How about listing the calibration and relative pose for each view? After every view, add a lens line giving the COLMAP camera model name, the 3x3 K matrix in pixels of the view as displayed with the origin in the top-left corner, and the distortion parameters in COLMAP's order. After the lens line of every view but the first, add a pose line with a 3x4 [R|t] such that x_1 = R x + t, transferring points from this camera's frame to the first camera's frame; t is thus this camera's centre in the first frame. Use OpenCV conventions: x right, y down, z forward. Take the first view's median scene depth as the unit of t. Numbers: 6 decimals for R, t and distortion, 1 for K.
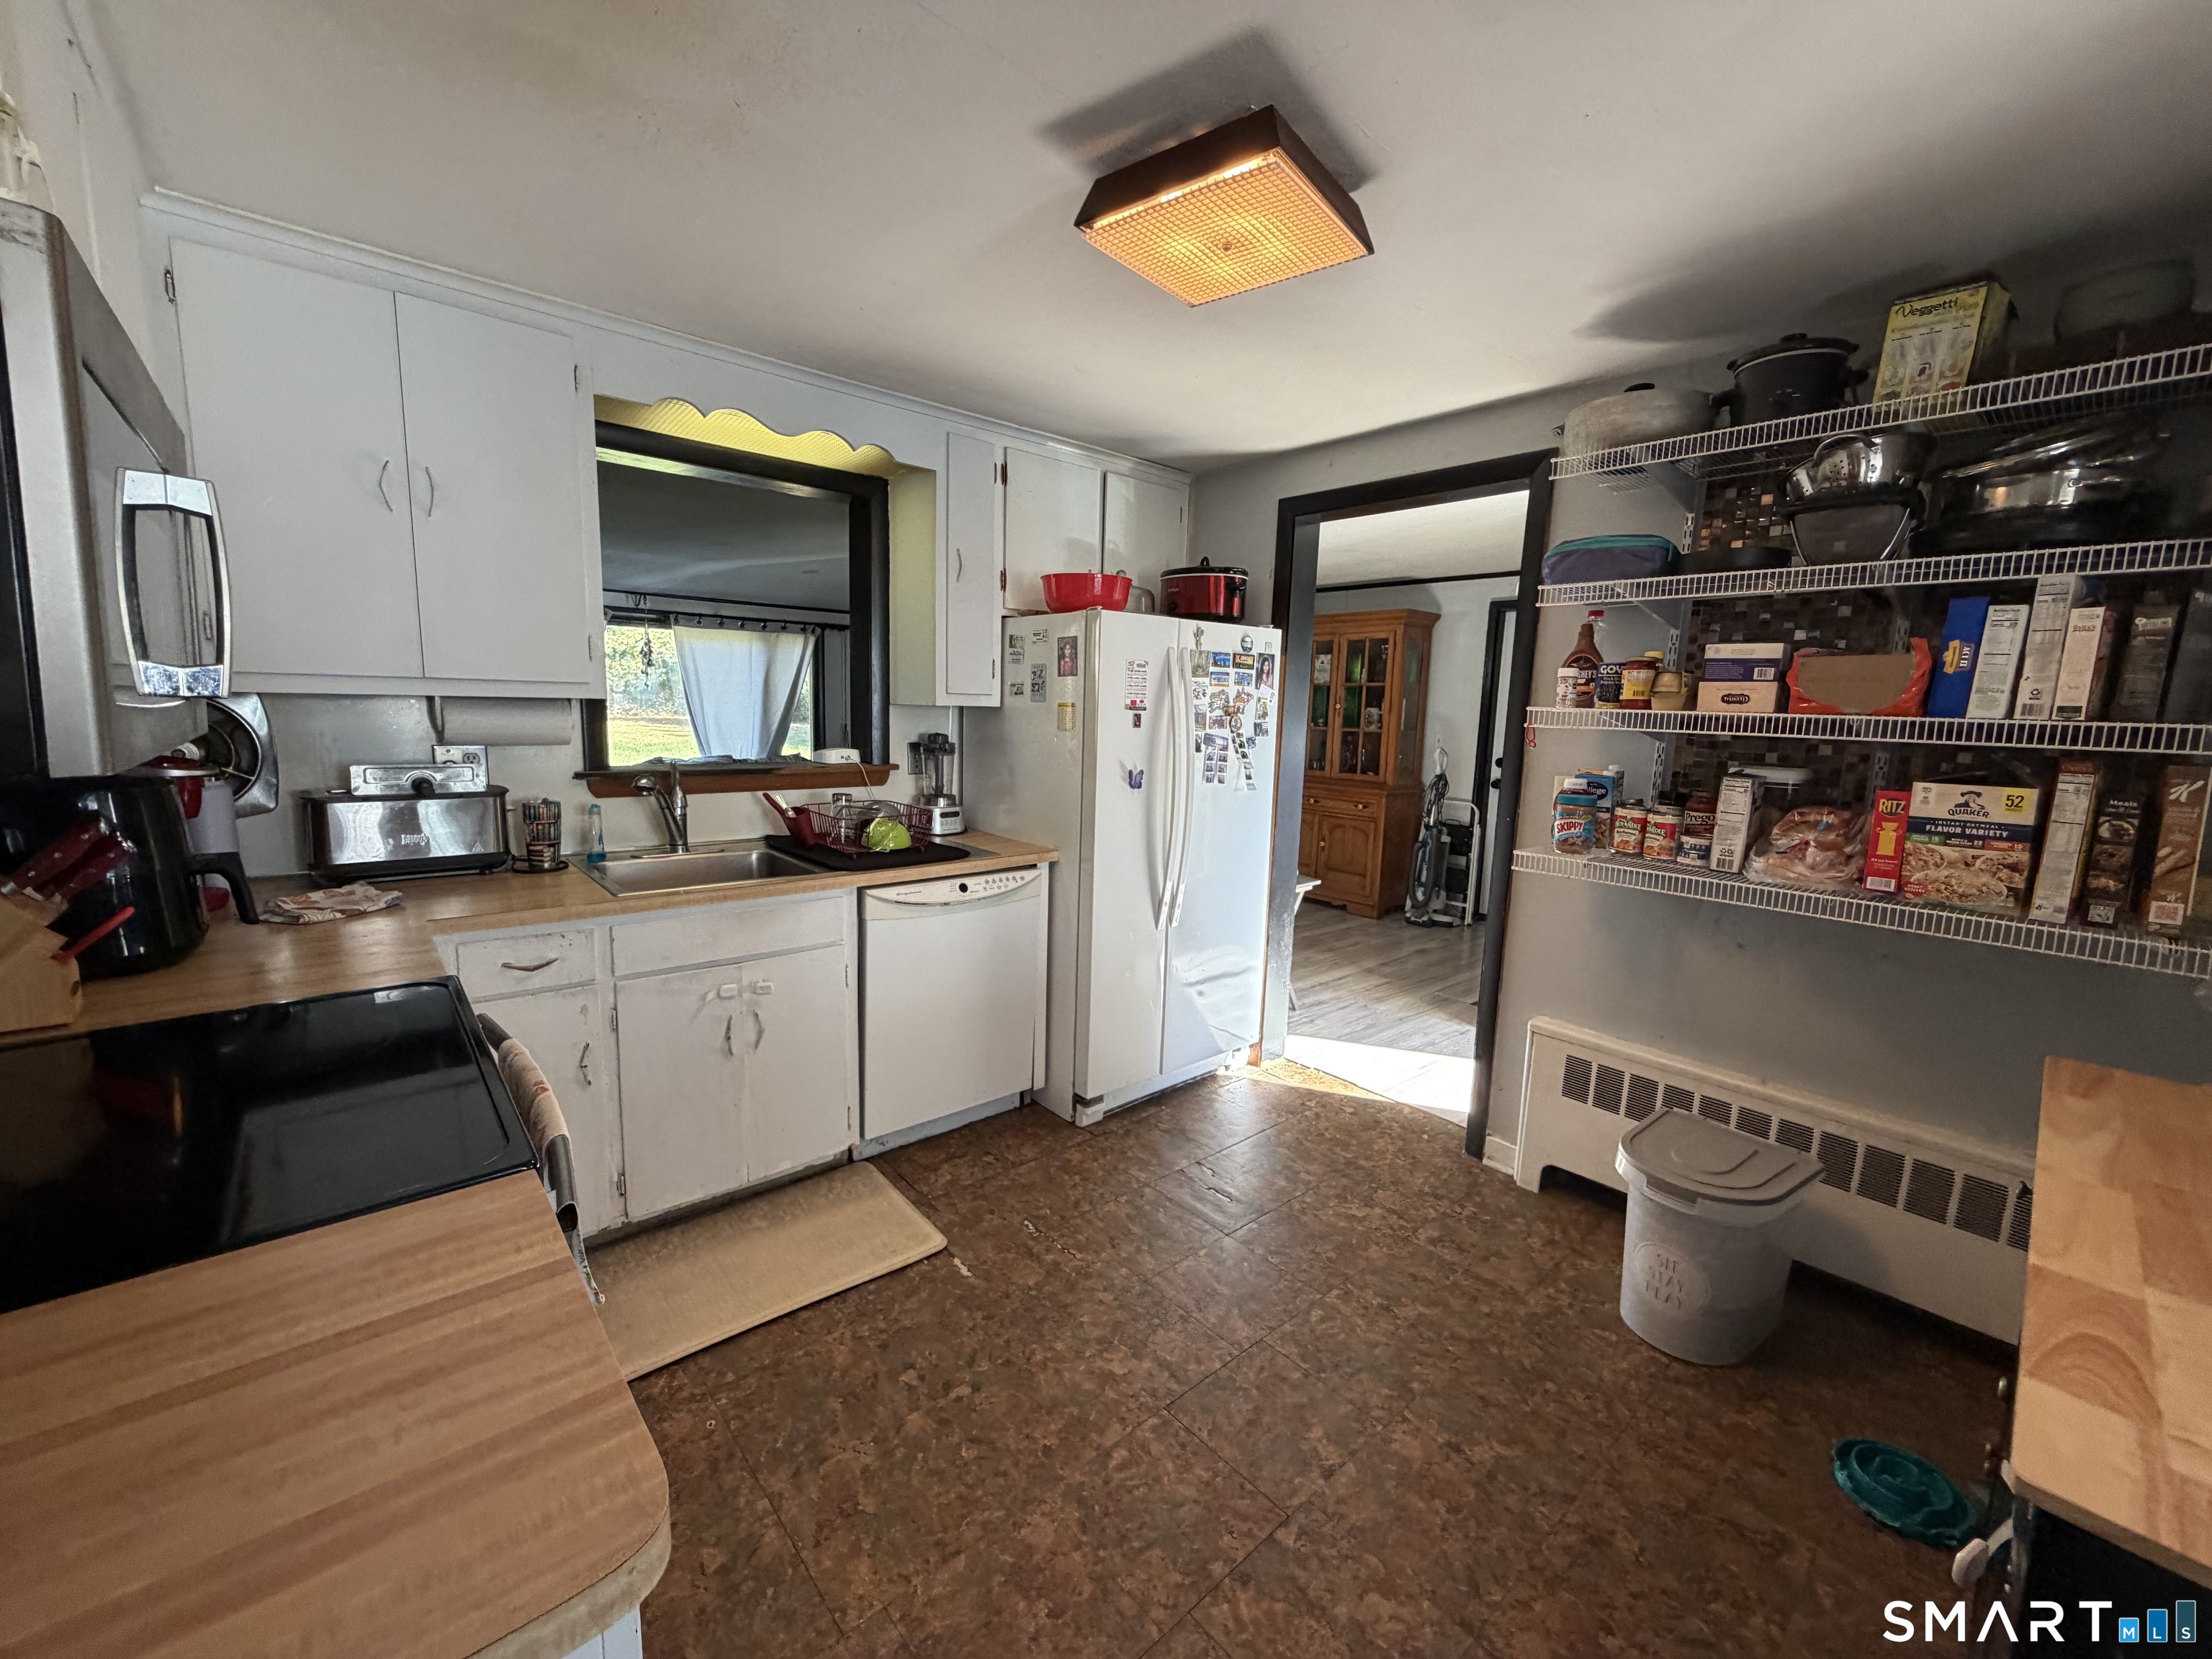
lens RADIAL K [[883.3, 0, 1106.0], [0, 883.3, 829.5], [0, 0, 1]] dist [0.000268, 0.000057]
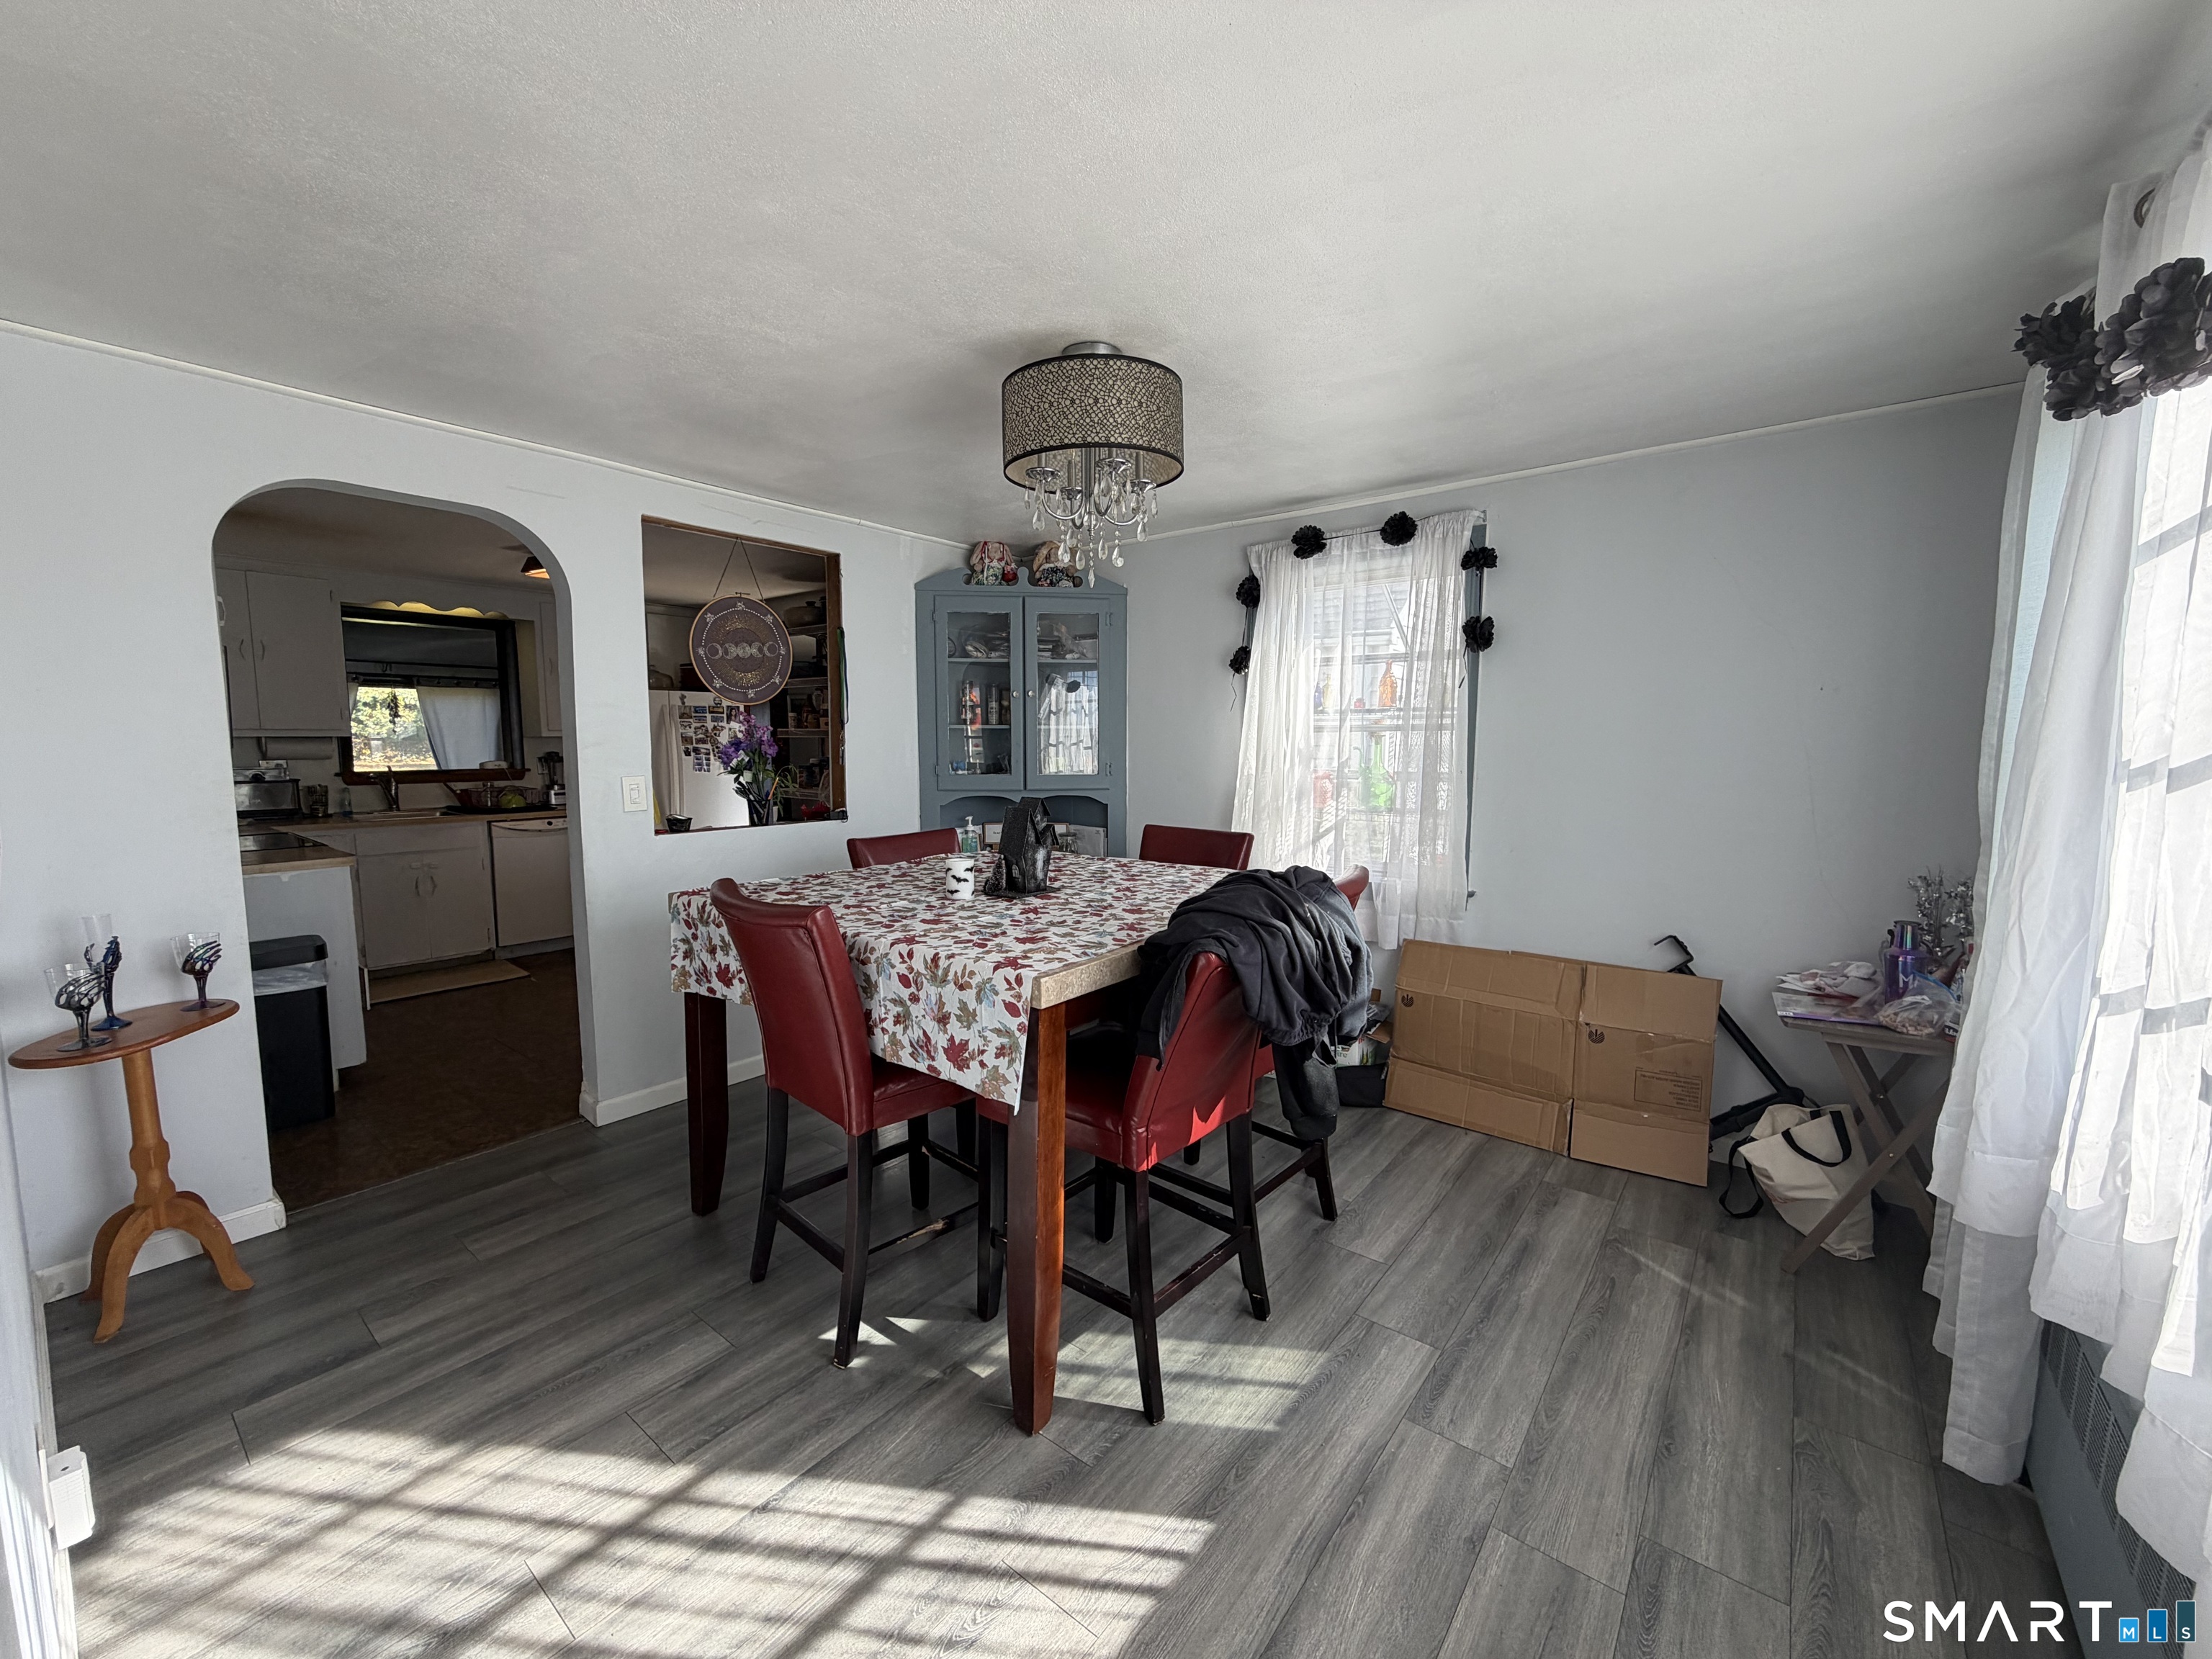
lens RADIAL K [[883.3, 0, 1106.0], [0, 883.3, 829.5], [0, 0, 1]] dist [0.000268, 0.000057]
pose [[0.981039, -0.049958, 0.187262, 0.657756], [0.057532, 0.997722, -0.035233, 0.207179], [-0.185075, 0.045339, 0.981678, -1.152605]]
